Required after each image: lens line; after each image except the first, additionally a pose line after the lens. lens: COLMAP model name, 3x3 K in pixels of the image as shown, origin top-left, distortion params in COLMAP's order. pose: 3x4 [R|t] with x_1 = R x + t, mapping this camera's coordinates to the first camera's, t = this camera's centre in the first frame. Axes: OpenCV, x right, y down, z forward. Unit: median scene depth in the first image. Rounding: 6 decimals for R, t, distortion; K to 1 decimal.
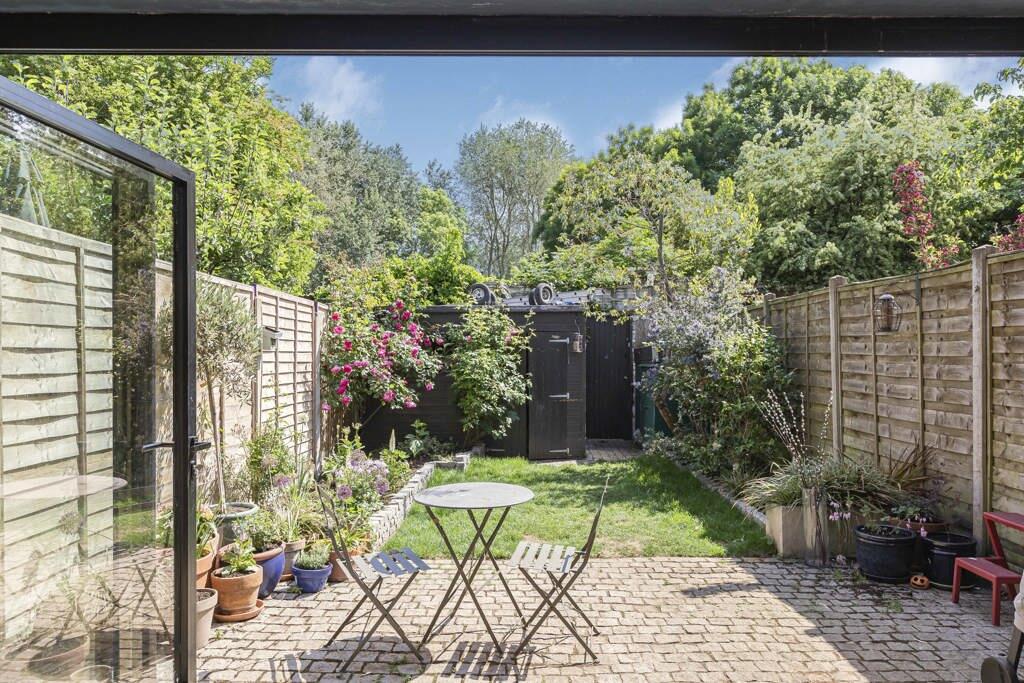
lens RADIAL K [[739.0, 0, 518.2], [0, 739.0, 331.0], [0, 0, 1]] dist [0.043480, 0.000114]
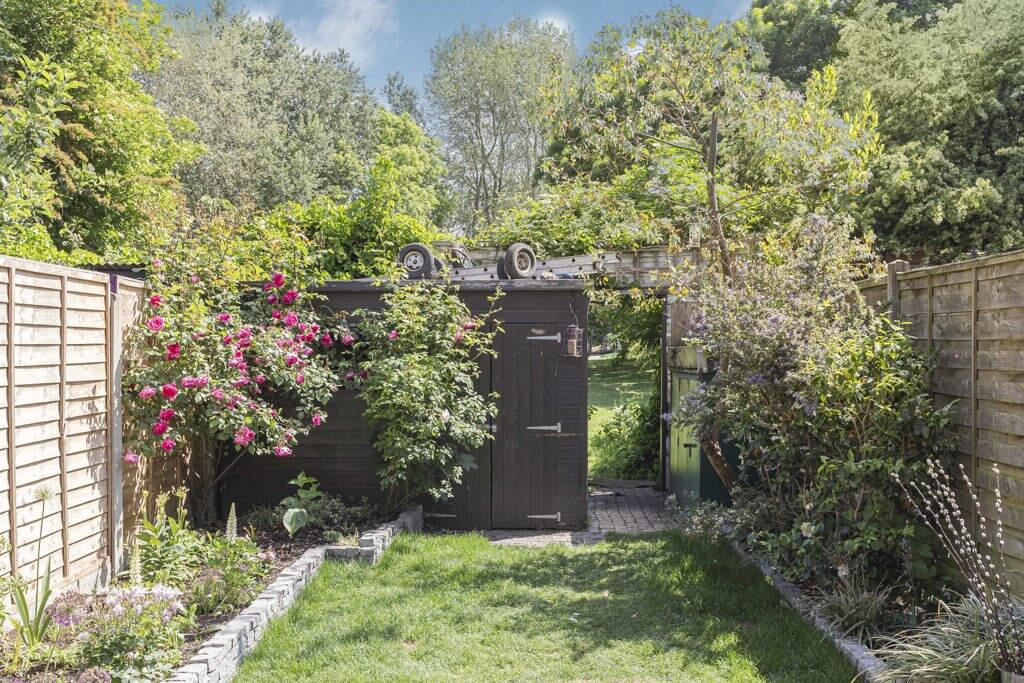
lens RADIAL K [[992.9, 0, 505.4], [0, 992.9, 351.4], [0, 0, 1]] dist [0.016546, 0.000000]
pose [[0.999892, 0.001402, -0.014625, 0.036950], [-0.000782, 0.999102, 0.042367, -0.011158], [0.014671, -0.042351, 0.998995, 0.189878]]
